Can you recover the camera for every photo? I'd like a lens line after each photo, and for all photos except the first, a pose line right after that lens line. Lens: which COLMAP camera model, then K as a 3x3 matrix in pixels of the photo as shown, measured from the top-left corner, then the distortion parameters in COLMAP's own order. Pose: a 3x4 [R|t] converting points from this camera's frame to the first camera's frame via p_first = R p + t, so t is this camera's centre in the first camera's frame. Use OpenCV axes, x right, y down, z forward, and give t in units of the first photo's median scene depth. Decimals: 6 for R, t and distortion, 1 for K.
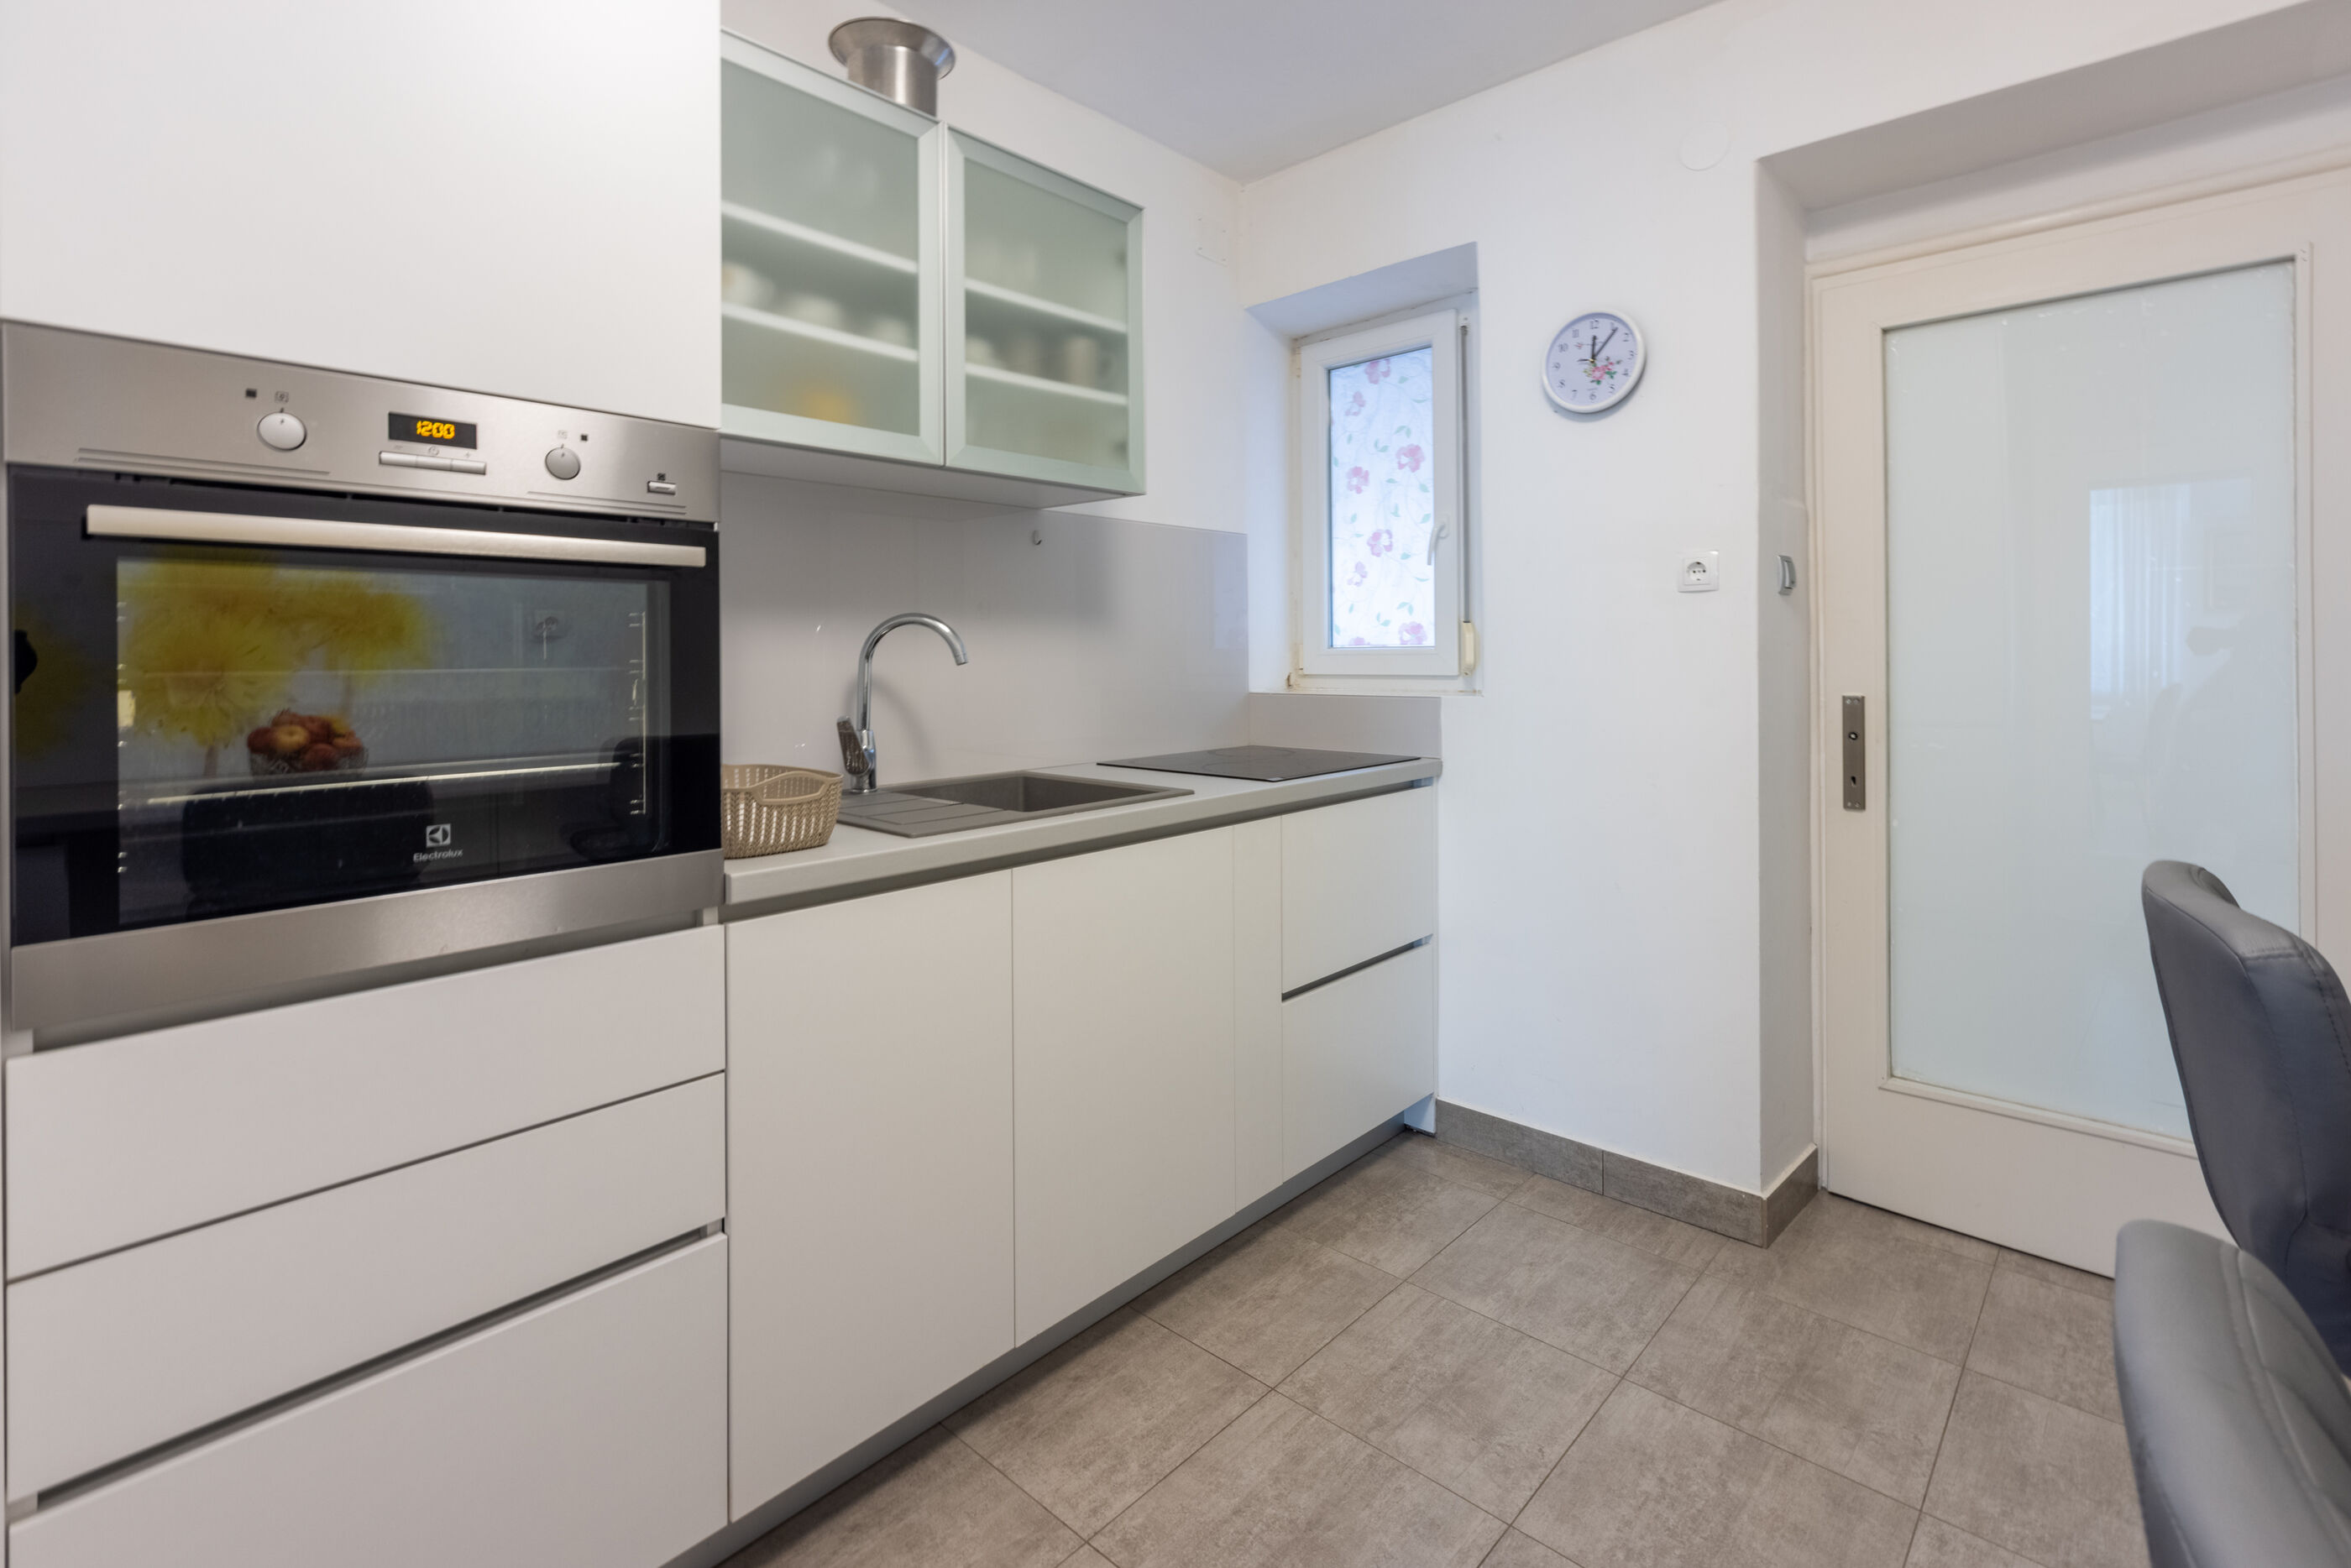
lens RADIAL K [[1098.6, 0, 1172.7], [0, 1098.6, 651.0], [0, 0, 1]] dist [0.002326, -0.000051]
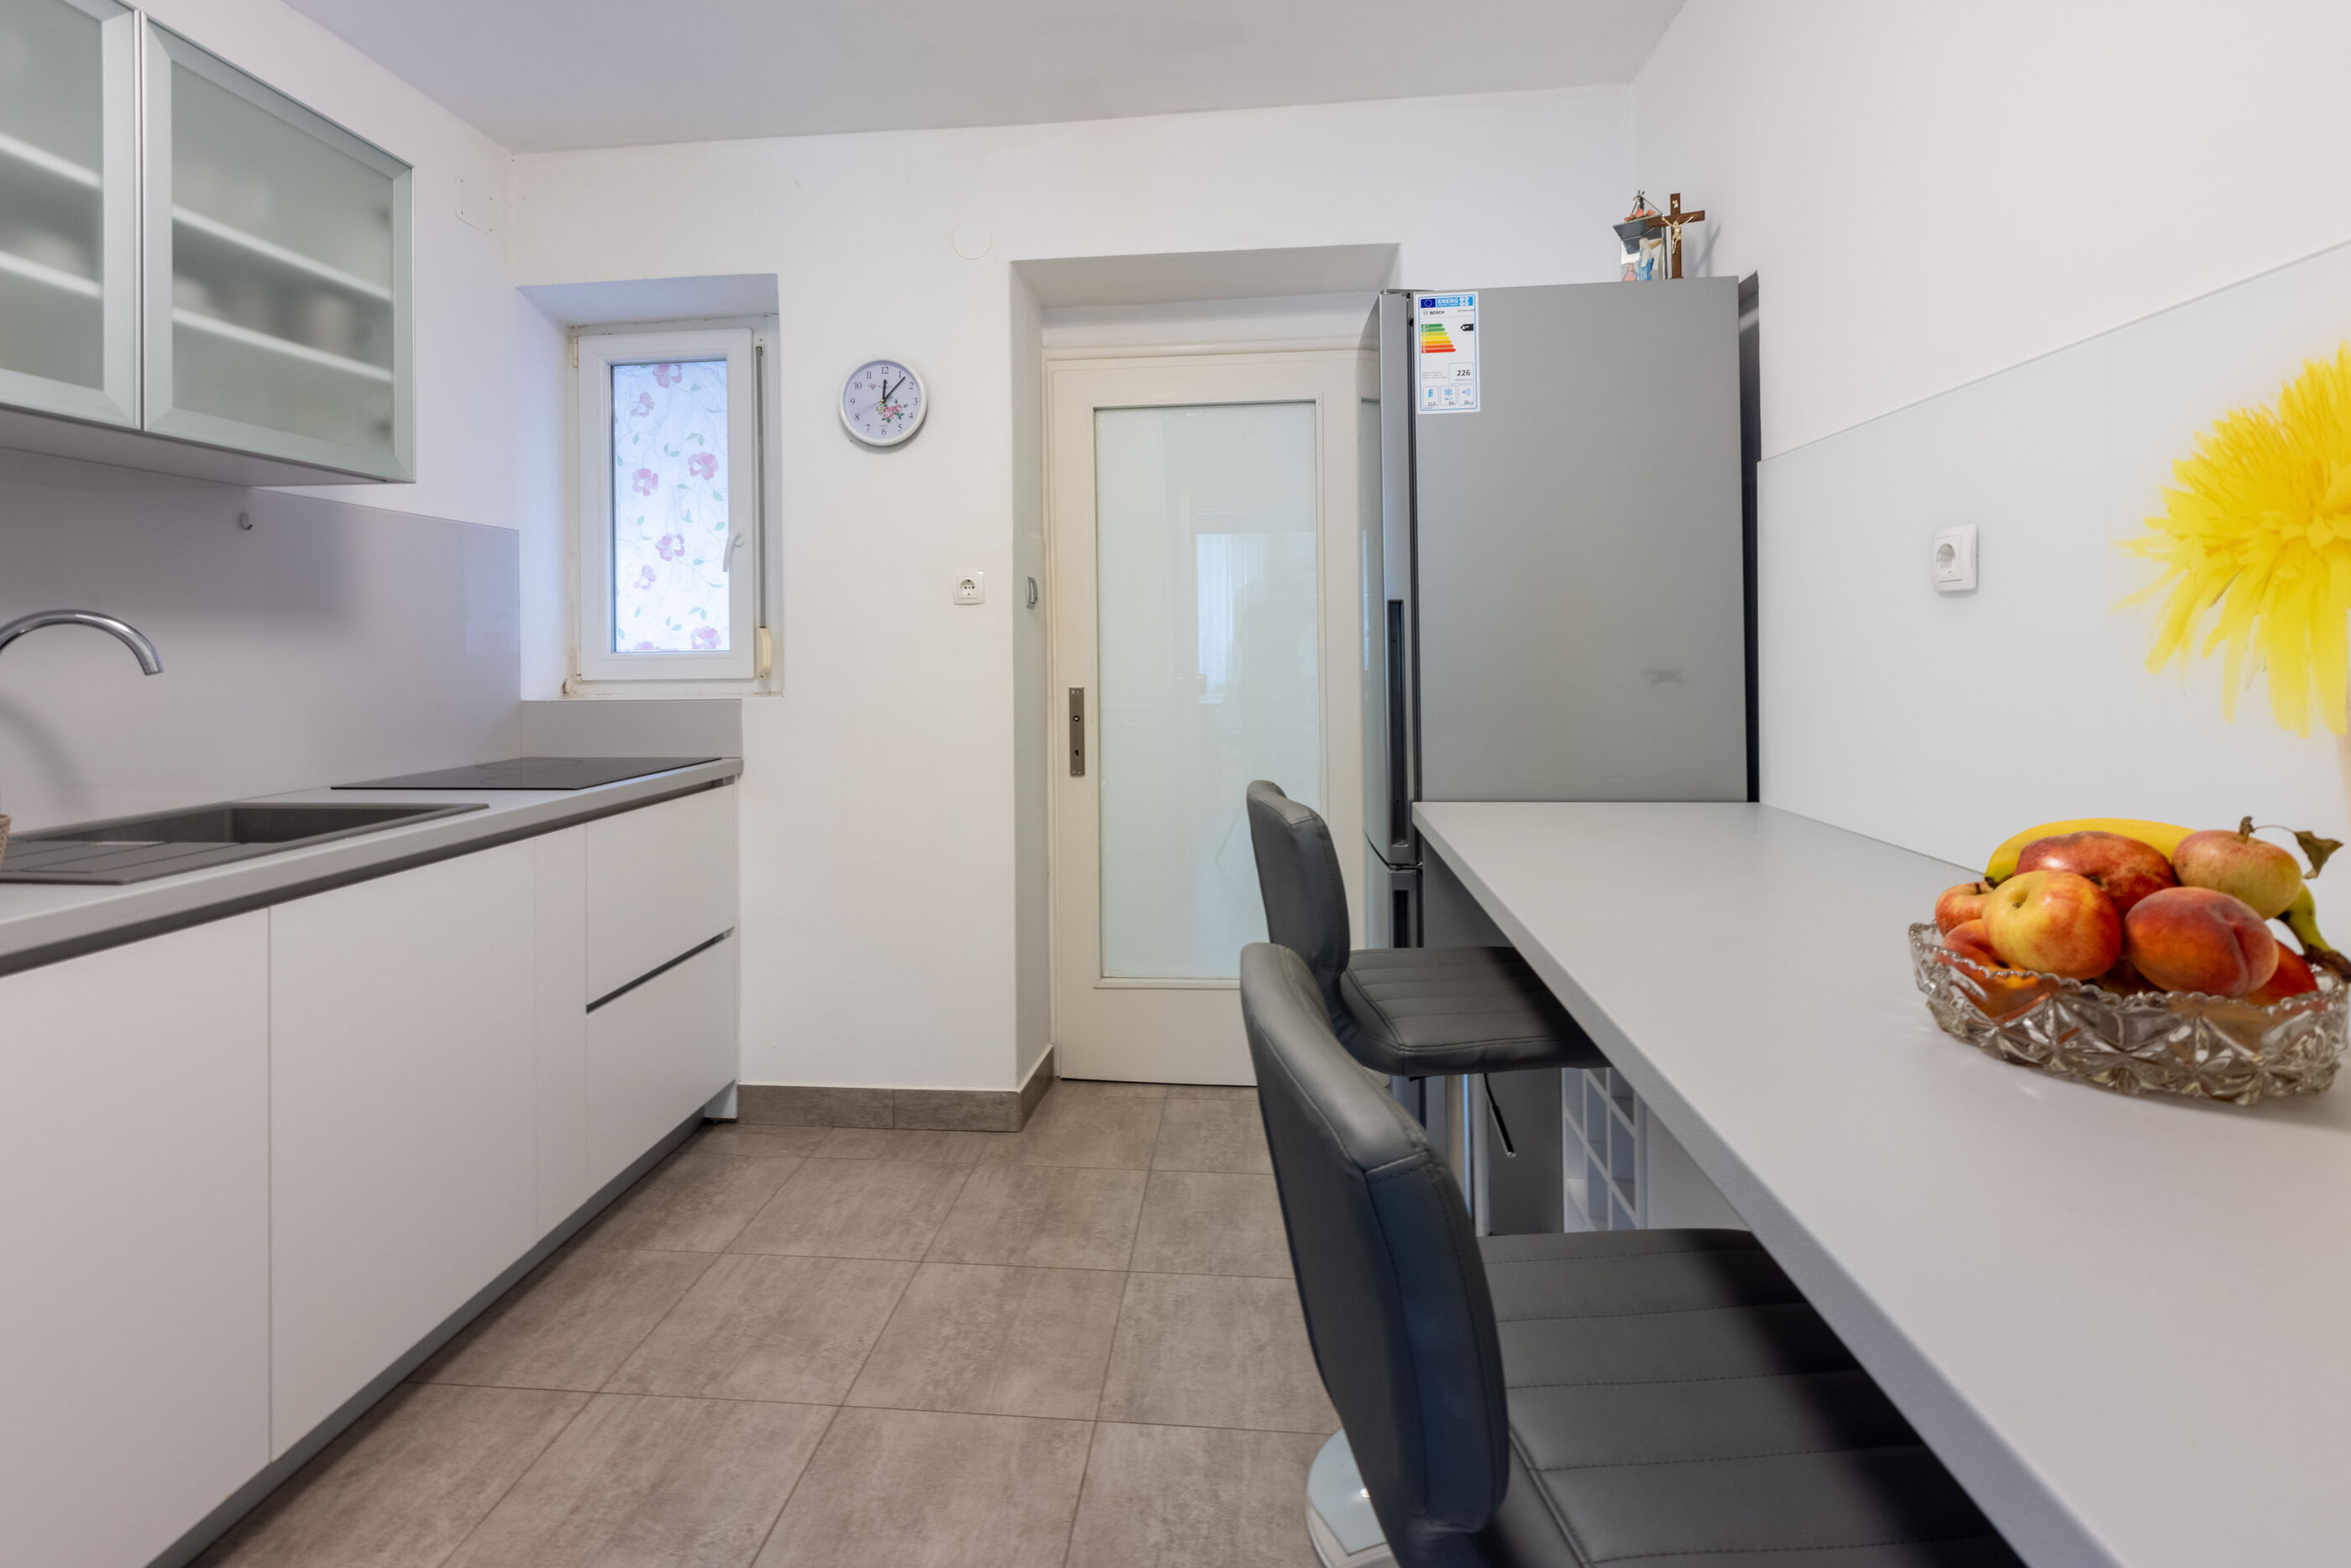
lens RADIAL K [[1098.6, 0, 1172.7], [0, 1098.6, 651.0], [0, 0, 1]] dist [0.002326, -0.000051]
pose [[0.790323, -0.002959, 0.612683, -0.089420], [0.005956, 0.999978, -0.002852, 0.002202], [-0.612661, 0.005903, 0.790324, -0.097541]]
